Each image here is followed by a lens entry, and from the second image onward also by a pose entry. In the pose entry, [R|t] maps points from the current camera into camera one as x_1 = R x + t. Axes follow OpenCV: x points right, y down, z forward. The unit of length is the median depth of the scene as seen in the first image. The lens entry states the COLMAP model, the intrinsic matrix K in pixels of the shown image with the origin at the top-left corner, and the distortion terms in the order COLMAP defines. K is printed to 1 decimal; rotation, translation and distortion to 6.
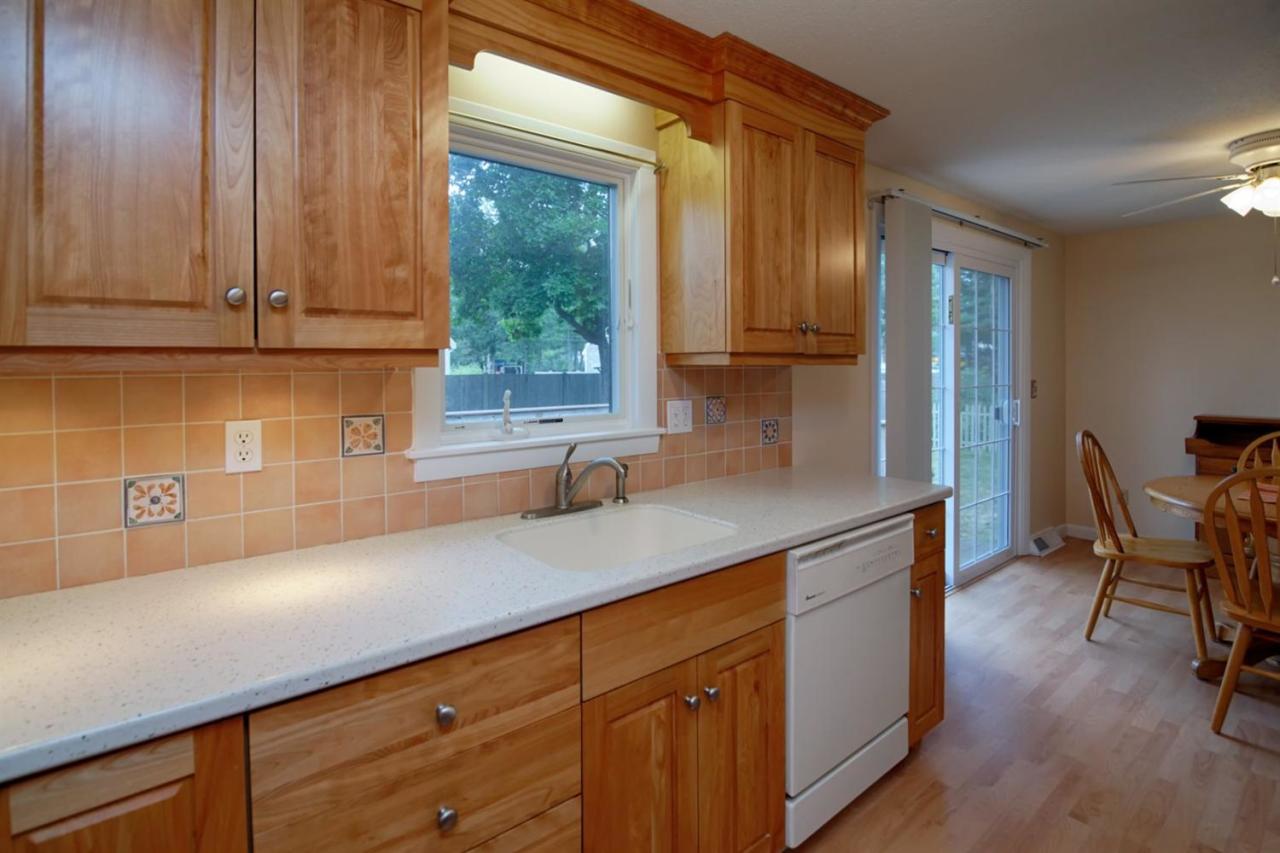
lens RADIAL K [[632.3, 0, 641.8], [0, 632.3, 367.7], [0, 0, 1]] dist [-0.000243, 0.000516]
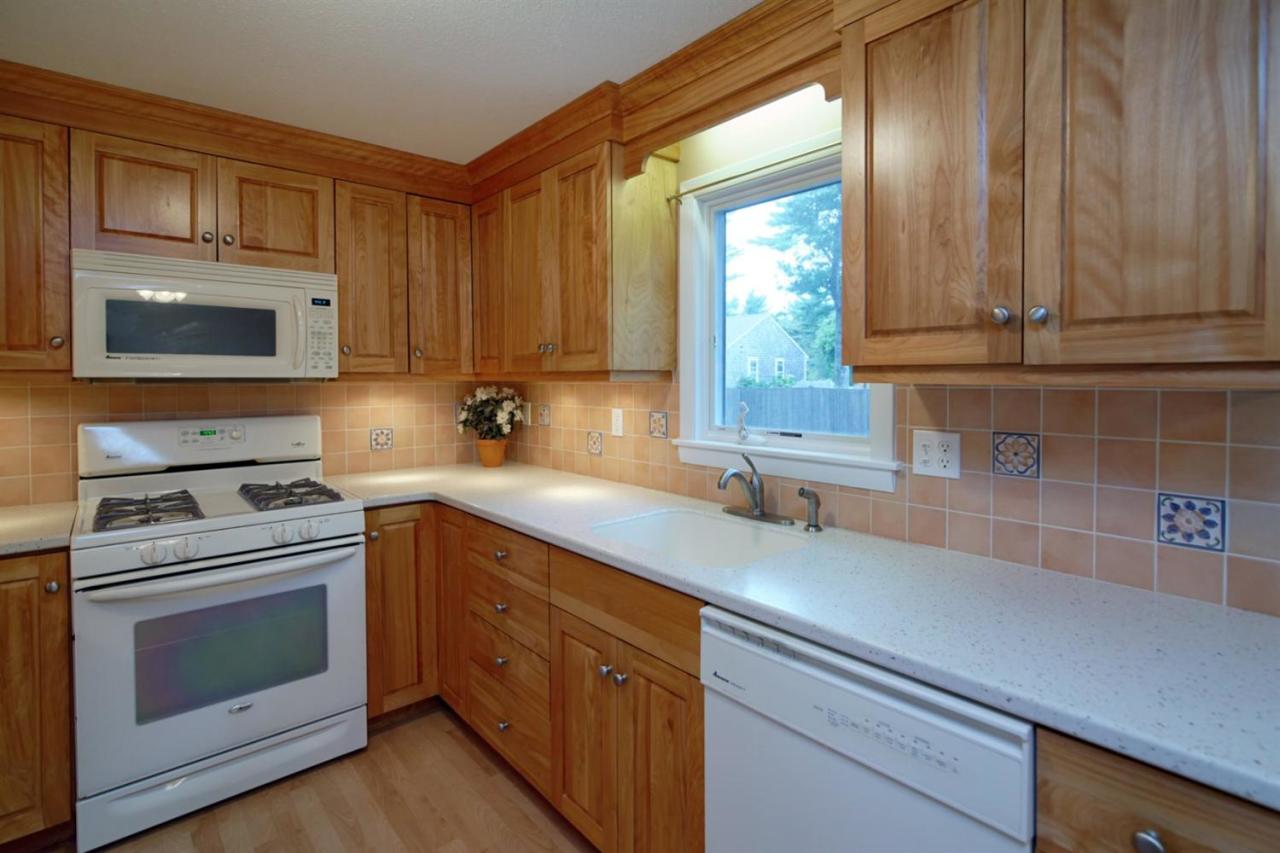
lens RADIAL K [[612.8, 0, 639.3], [0, 612.8, 387.2], [0, 0, 1]] dist [-0.001847, -0.000465]
pose [[0.024189, 0.018426, -0.999538, 0.887844], [-0.006438, 0.999812, 0.018276, -0.010448], [0.999687, 0.005993, 0.024303, 0.763333]]
